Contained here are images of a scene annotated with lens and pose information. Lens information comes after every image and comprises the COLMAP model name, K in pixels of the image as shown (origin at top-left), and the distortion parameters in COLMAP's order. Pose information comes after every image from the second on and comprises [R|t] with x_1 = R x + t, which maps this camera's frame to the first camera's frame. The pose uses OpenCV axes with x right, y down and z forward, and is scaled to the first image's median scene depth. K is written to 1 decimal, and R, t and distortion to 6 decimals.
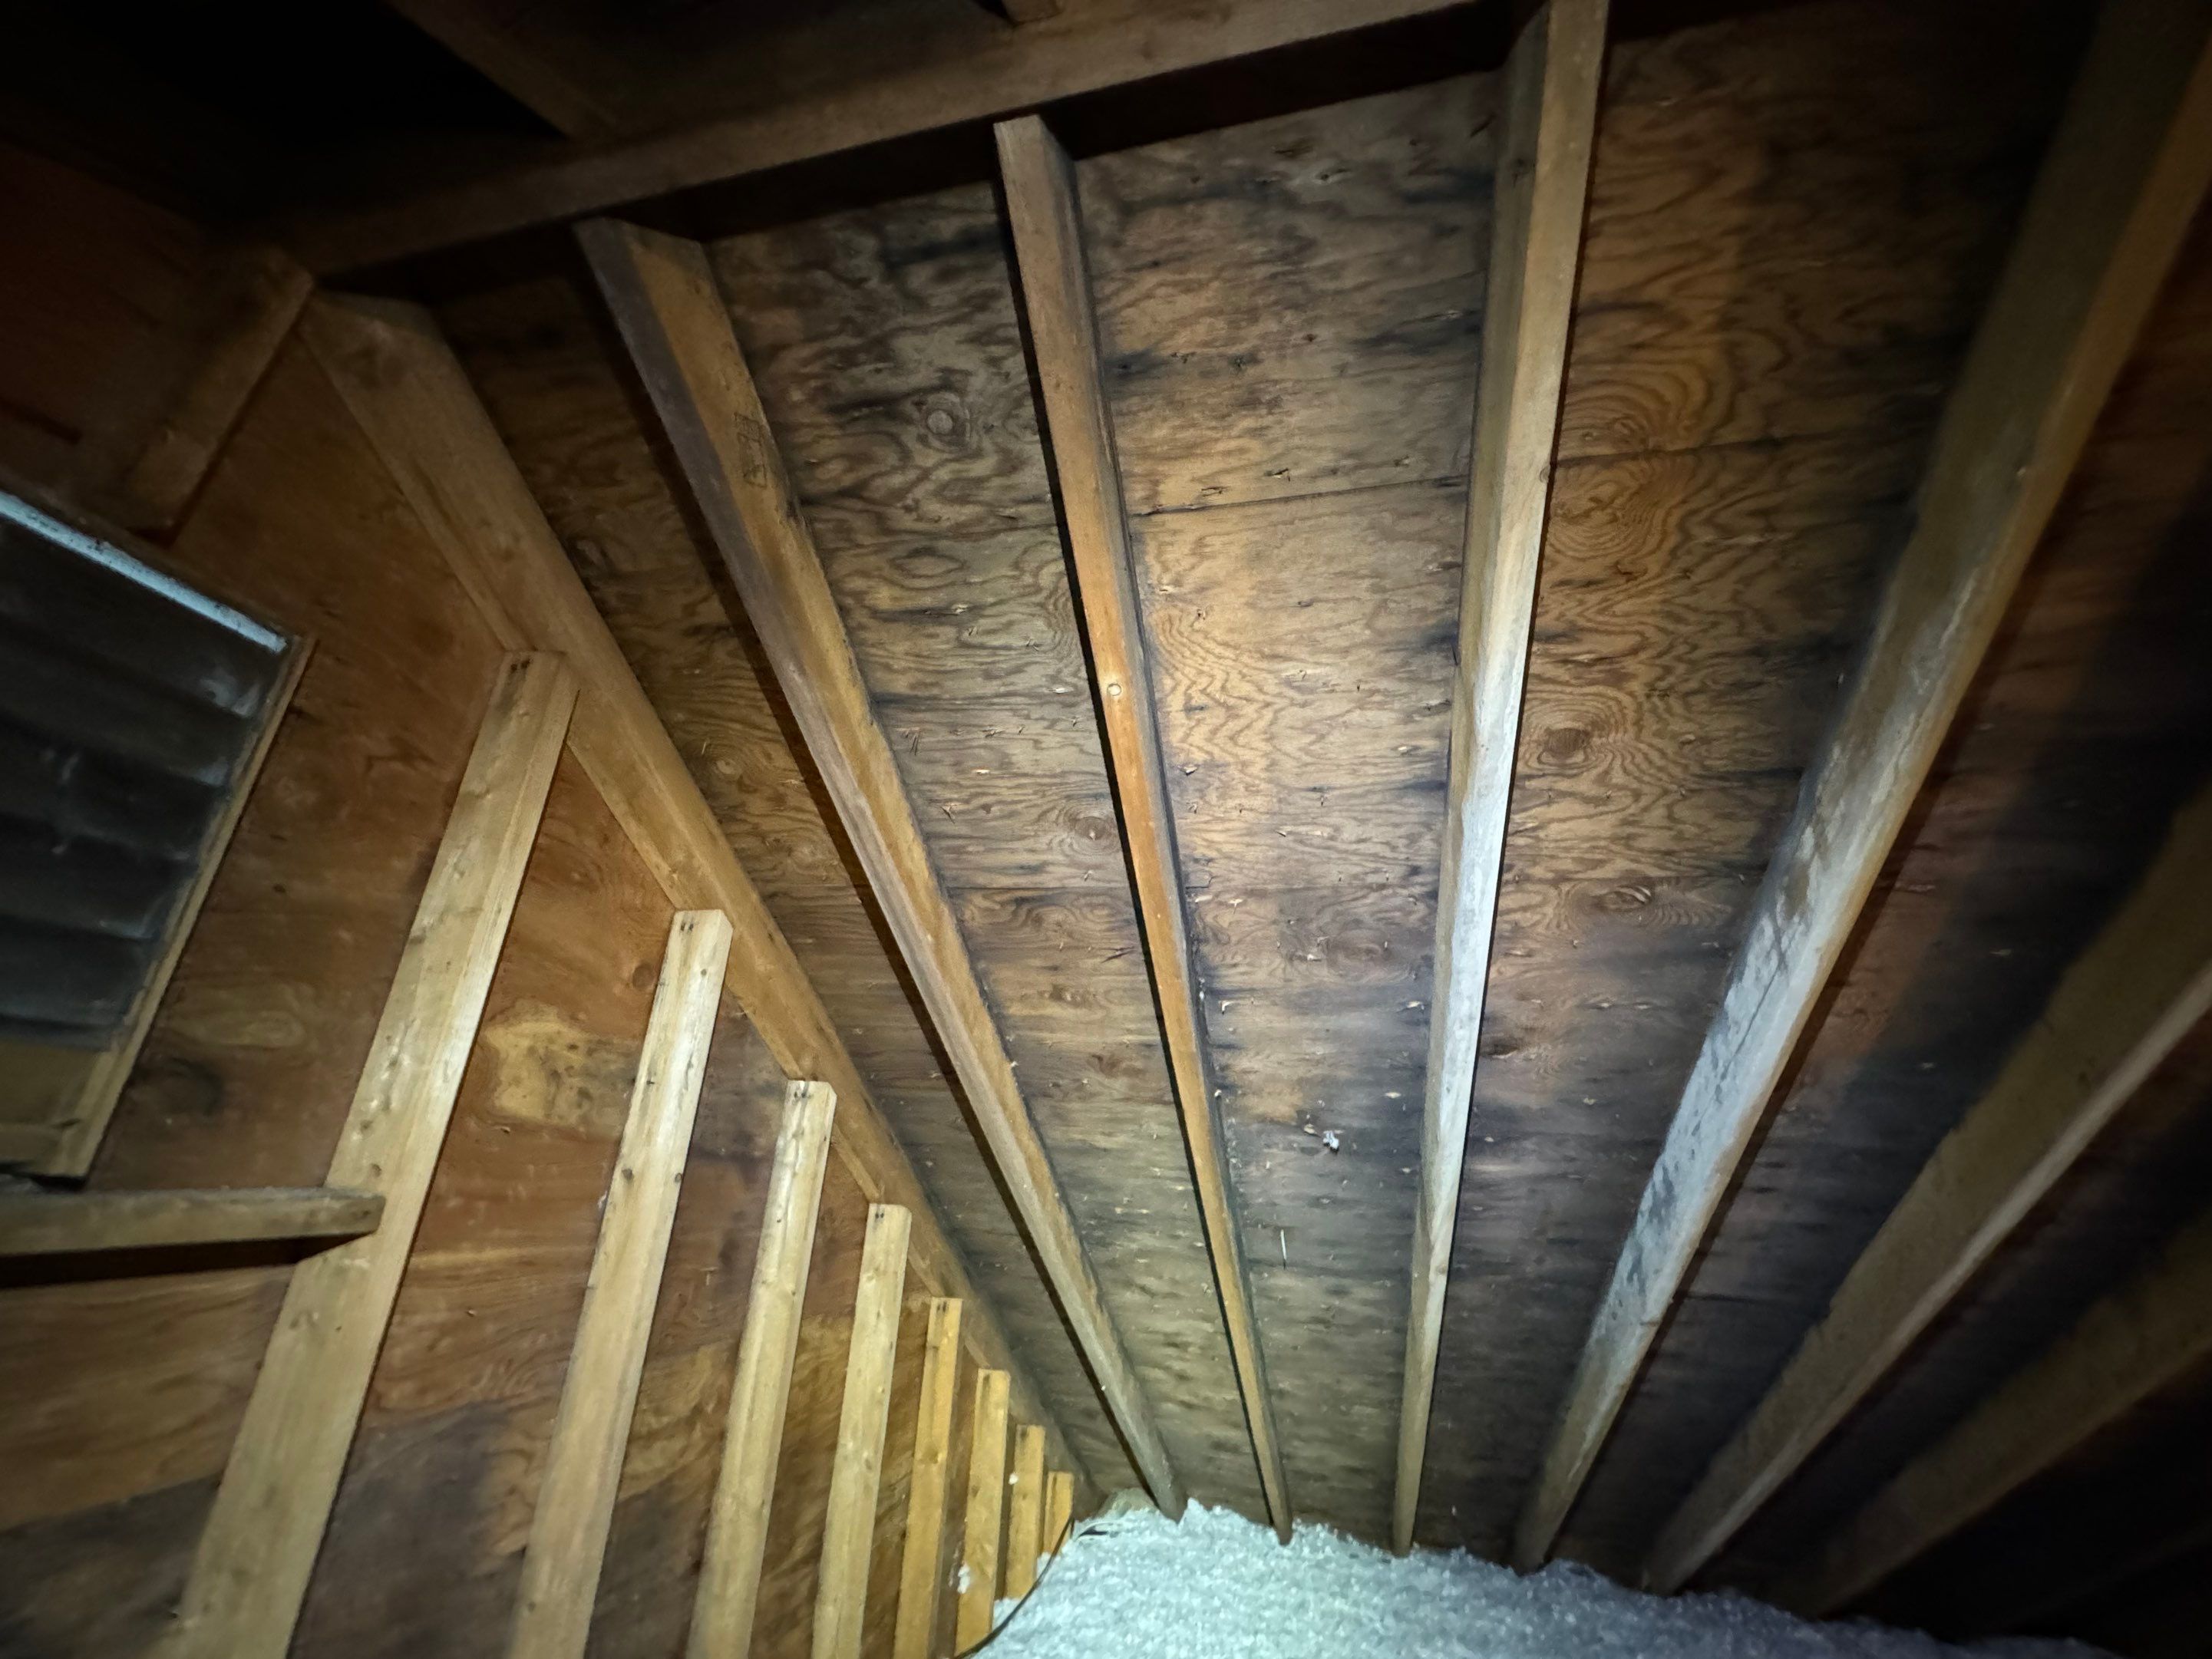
lens RADIAL K [[883.2, 0, 1105.7], [0, 883.2, 824.0], [0, 0, 1]] dist [-0.025106, 0.011417]
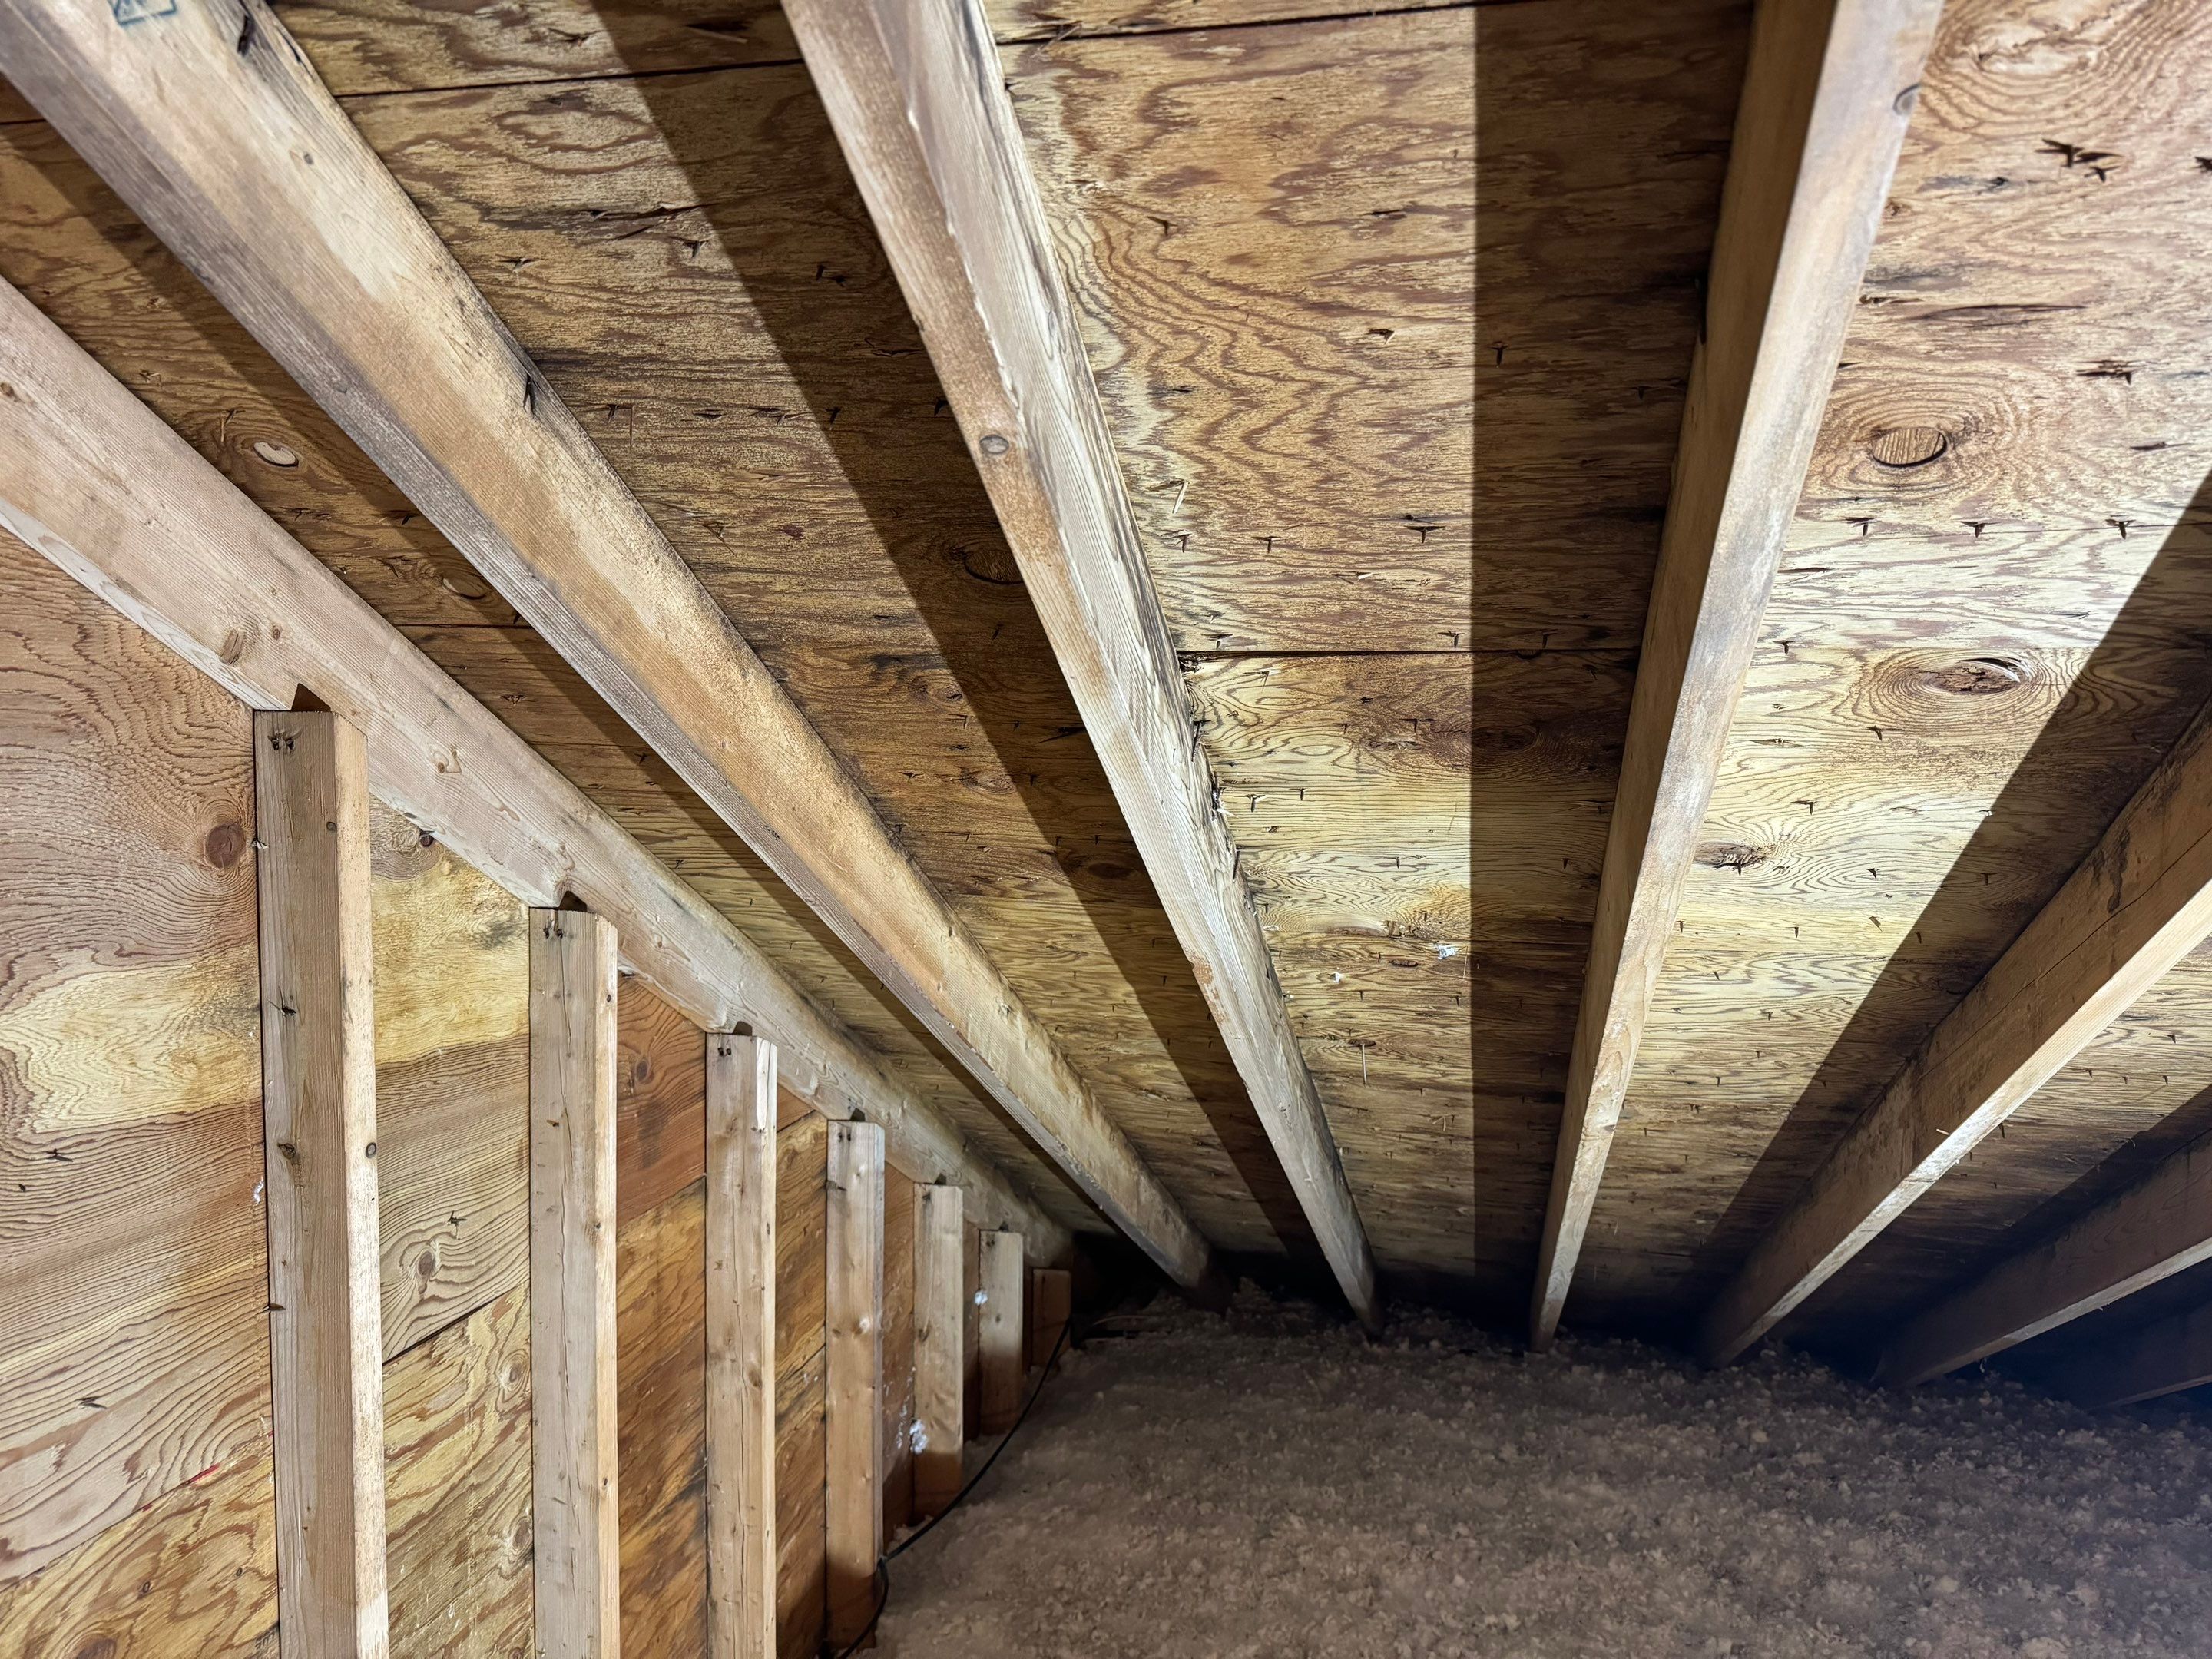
lens RADIAL K [[1569.2, 0, 1106.0], [0, 1569.2, 829.5], [0, 0, 1]] dist [0.018470, -0.023327]
pose [[0.999073, -0.040303, -0.015143, 0.067489], [0.042880, 0.899880, 0.434024, -0.294584], [-0.003865, -0.434271, 0.900774, 0.093076]]
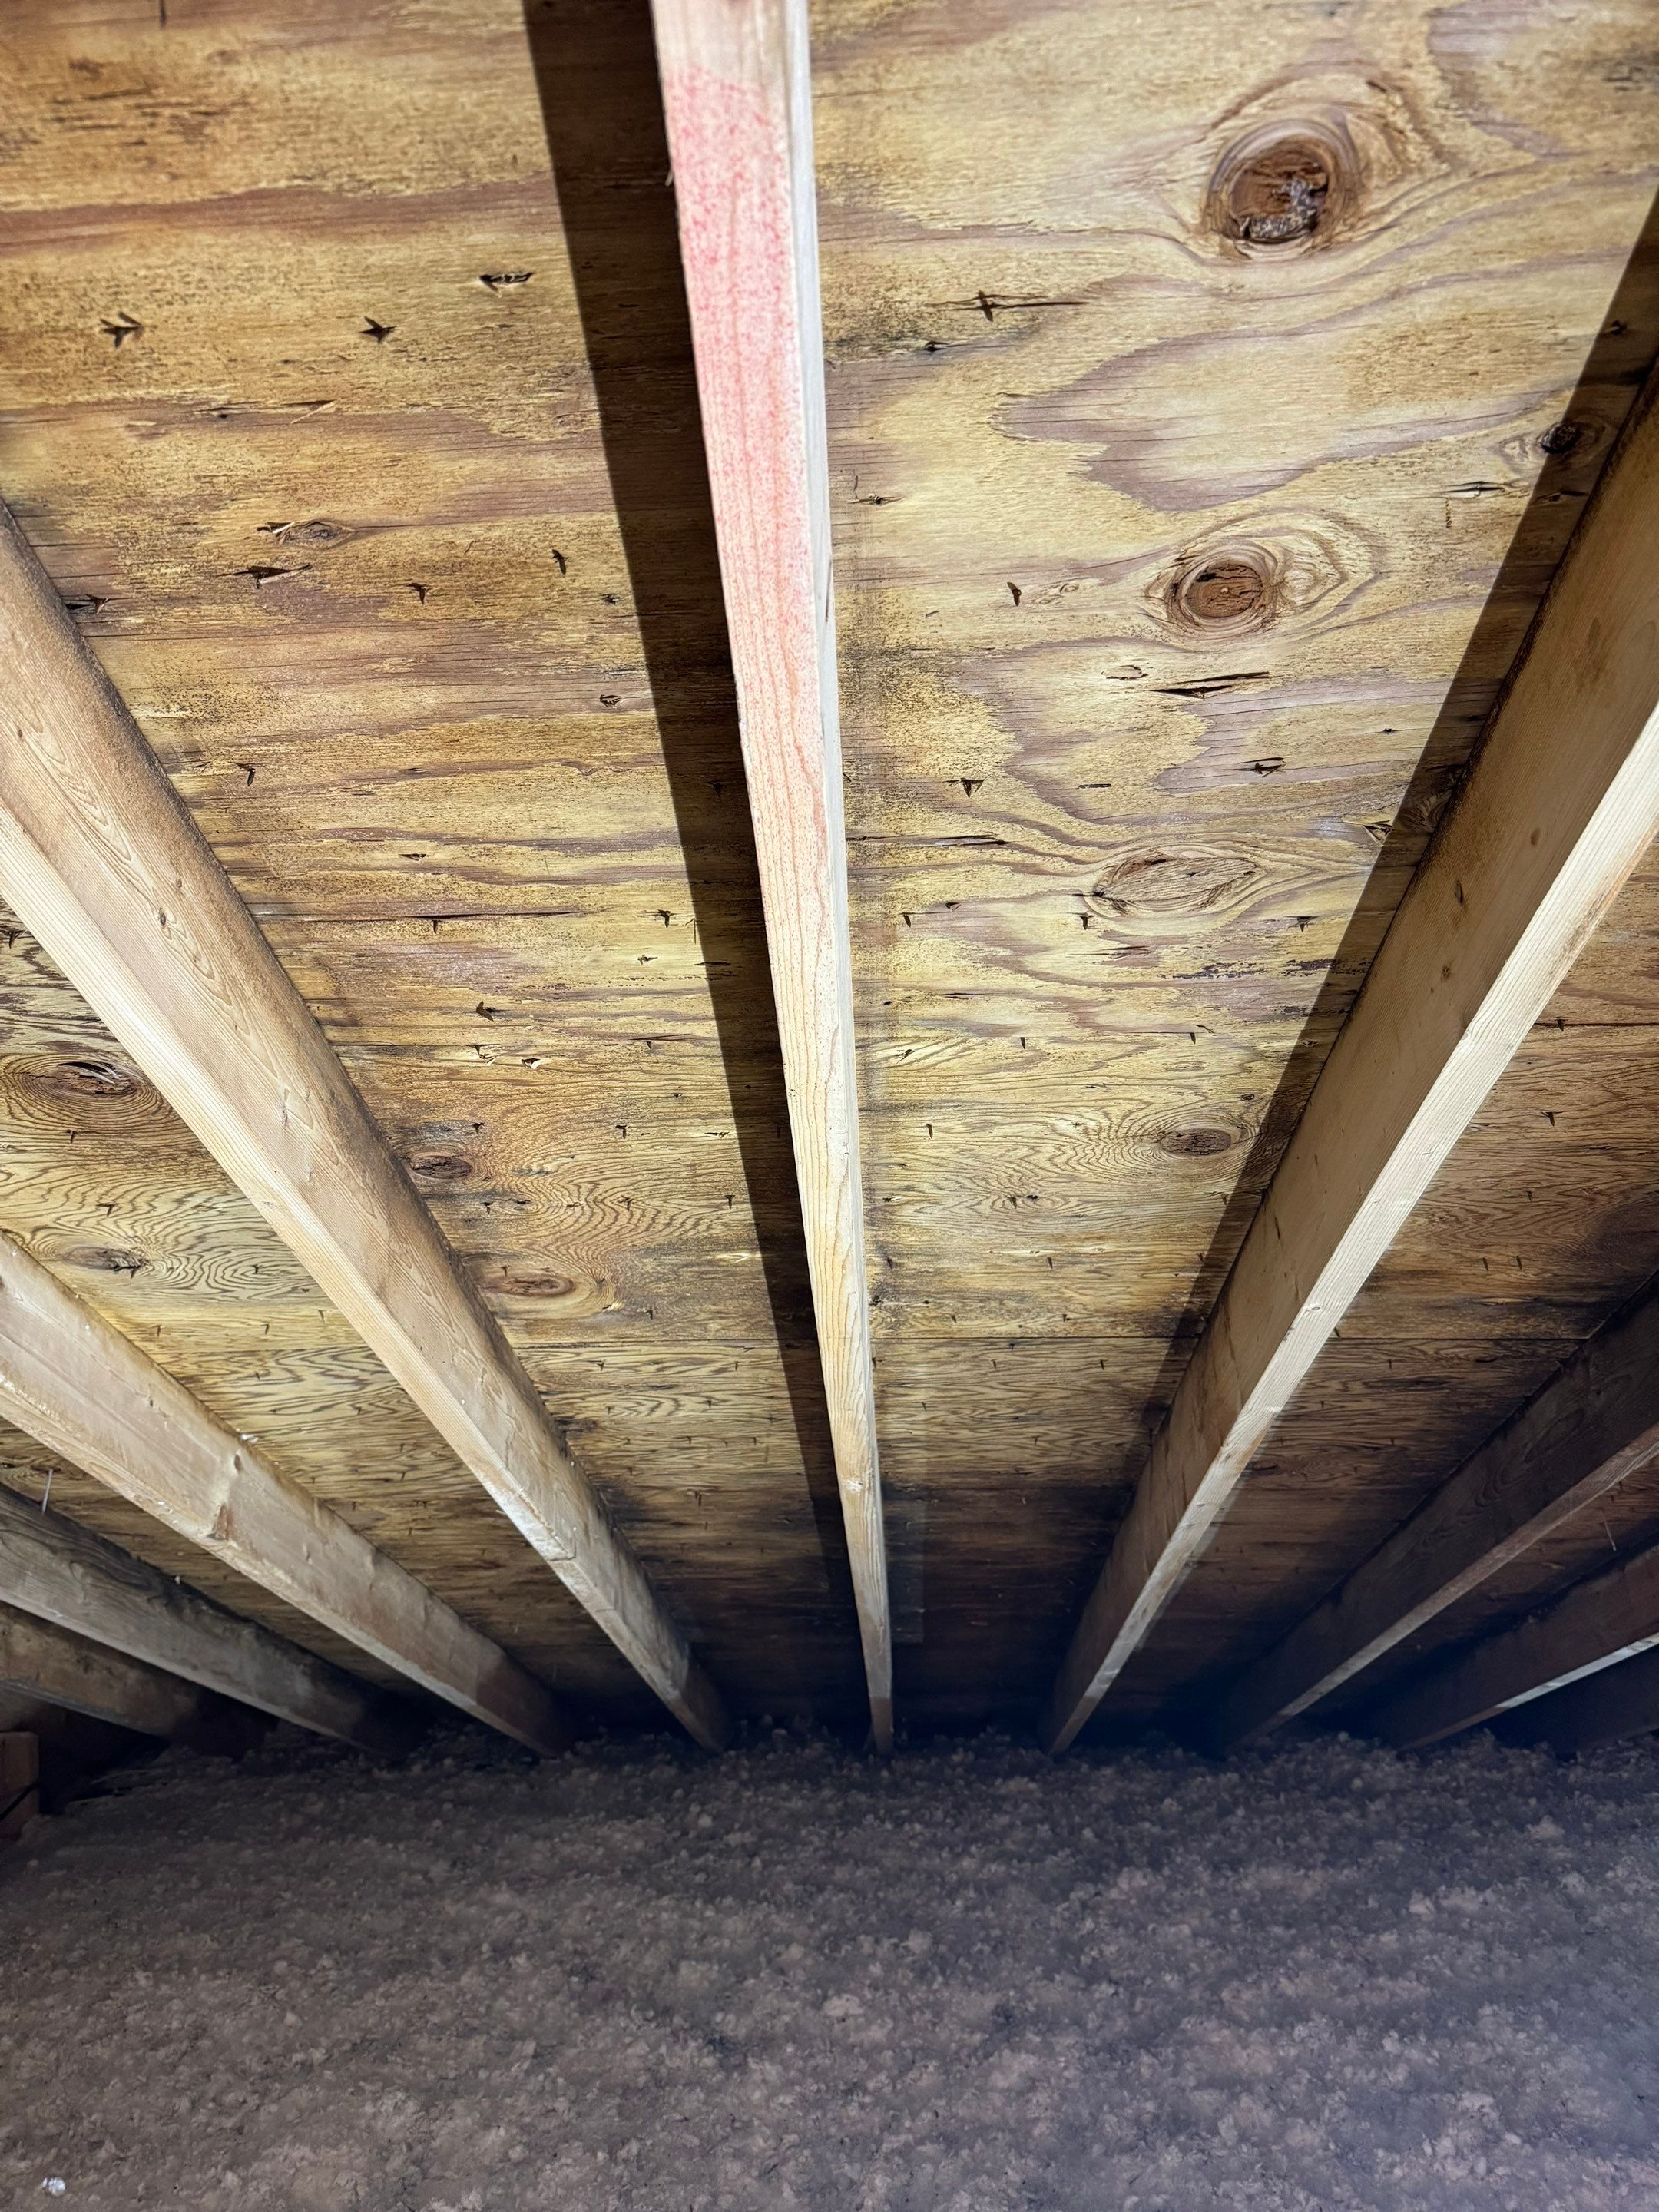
lens RADIAL K [[1552.6, 0, 821.3], [0, 1552.6, 1144.4], [0, 0, 1]] dist [0.138454, -0.213710]
pose [[0.978506, -0.075457, 0.191915, 0.919940], [-0.004088, 0.923369, 0.383892, -0.286950], [-0.206176, -0.376426, 0.903214, -0.028884]]
